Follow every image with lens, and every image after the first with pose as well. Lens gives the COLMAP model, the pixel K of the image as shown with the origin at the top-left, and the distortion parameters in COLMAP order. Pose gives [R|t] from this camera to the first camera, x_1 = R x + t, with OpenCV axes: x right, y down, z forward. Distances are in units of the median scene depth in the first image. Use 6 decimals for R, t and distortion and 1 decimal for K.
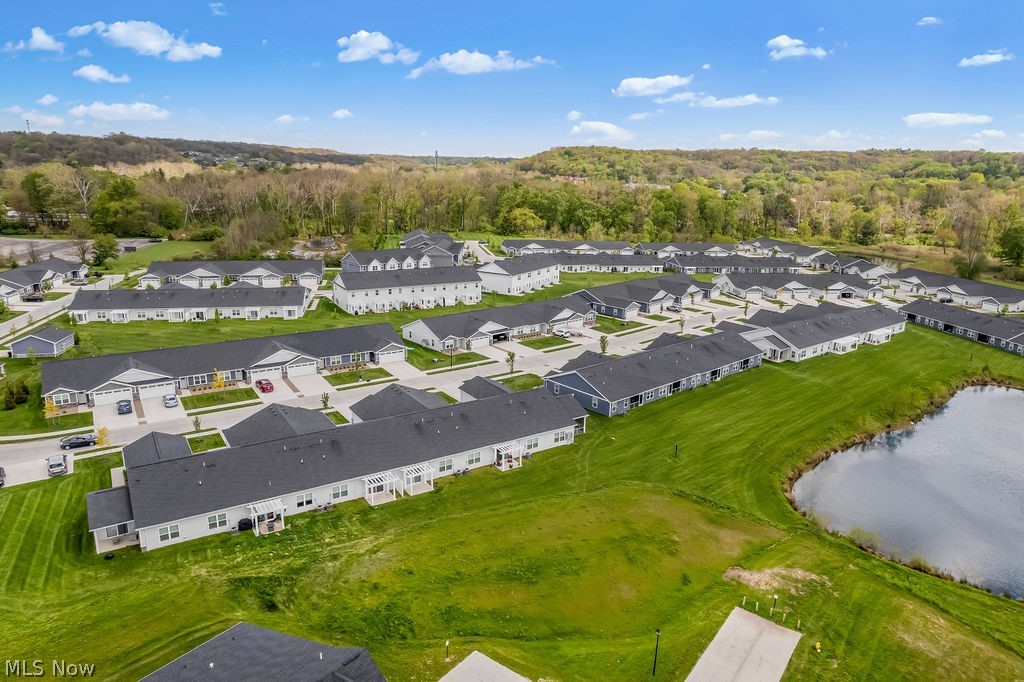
lens RADIAL K [[652.0, 0, 518.1], [0, 652.0, 337.4], [0, 0, 1]] dist [-0.071398, 0.057103]
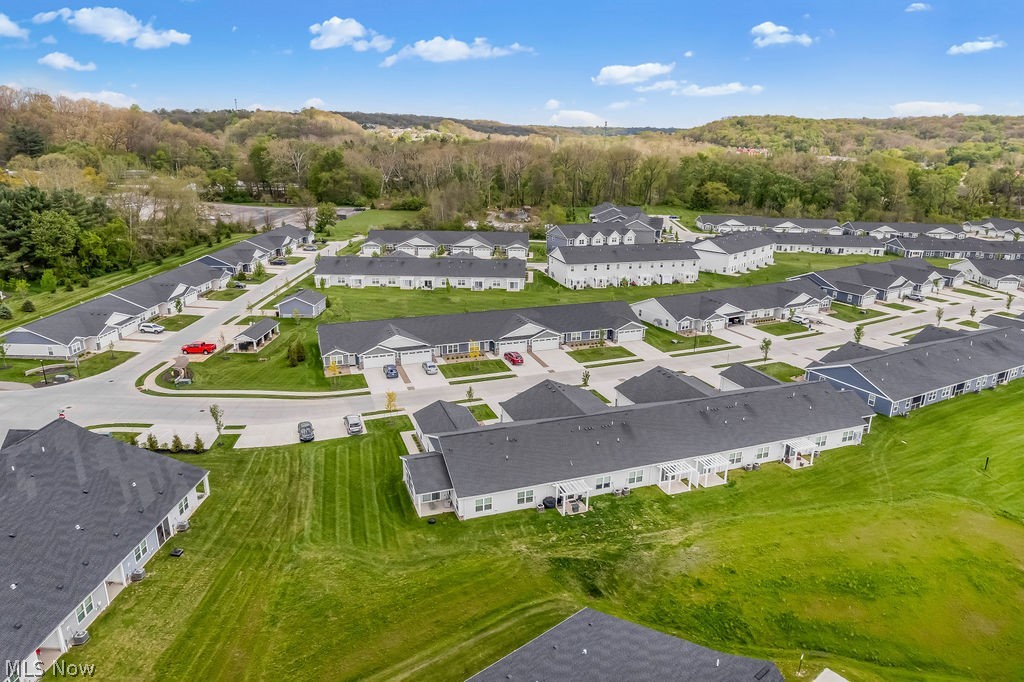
lens RADIAL K [[652.0, 0, 516.8], [0, 652.0, 336.3], [0, 0, 1]] dist [-0.071398, 0.057103]
pose [[0.973755, 0.057307, -0.220266, -0.151906], [-0.048287, 0.997768, 0.046126, -0.006619], [0.222418, -0.034280, 0.974349, 0.006758]]
